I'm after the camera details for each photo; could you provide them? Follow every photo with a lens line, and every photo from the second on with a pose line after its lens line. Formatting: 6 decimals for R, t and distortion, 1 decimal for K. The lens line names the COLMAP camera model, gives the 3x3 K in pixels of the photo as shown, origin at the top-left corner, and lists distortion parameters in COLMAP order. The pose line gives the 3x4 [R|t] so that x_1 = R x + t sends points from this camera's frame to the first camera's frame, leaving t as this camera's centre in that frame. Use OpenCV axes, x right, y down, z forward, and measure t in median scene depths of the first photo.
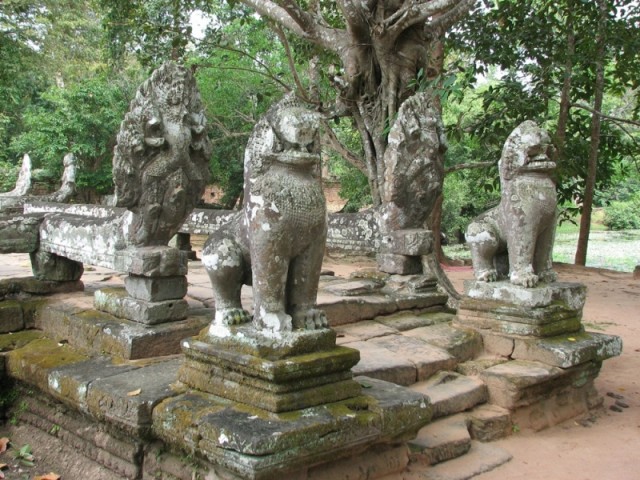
lens RADIAL K [[675.4, 0, 319.4], [0, 675.4, 240.5], [0, 0, 1]] dist [-0.104691, 0.000000]
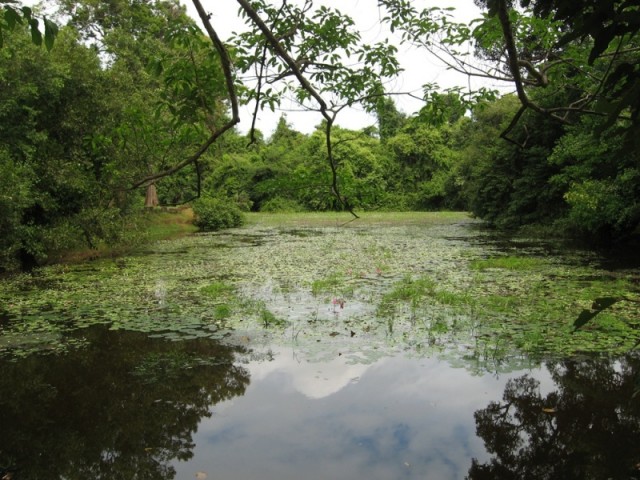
lens RADIAL K [[675.4, 0, 318.2], [0, 675.4, 236.6], [0, 0, 1]] dist [-0.104691, 0.000000]
pose [[0.794655, -0.064099, 0.603668, 0.062638], [0.071791, 0.997355, 0.011398, -0.013467], [-0.602801, 0.034281, 0.797155, 0.370333]]
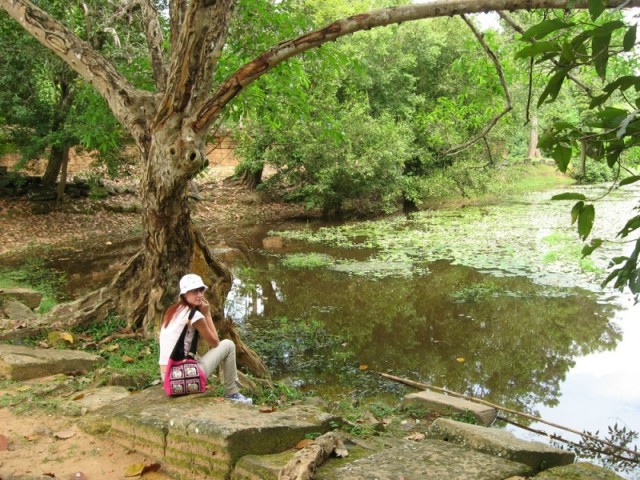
lens RADIAL K [[675.4, 0, 323.4], [0, 675.4, 239.2], [0, 0, 1]] dist [-0.104691, 0.000000]
pose [[0.995708, -0.047253, 0.079585, 0.067171], [0.042744, 0.997434, 0.057434, -0.013431], [-0.082095, -0.053786, 0.995172, 0.299135]]
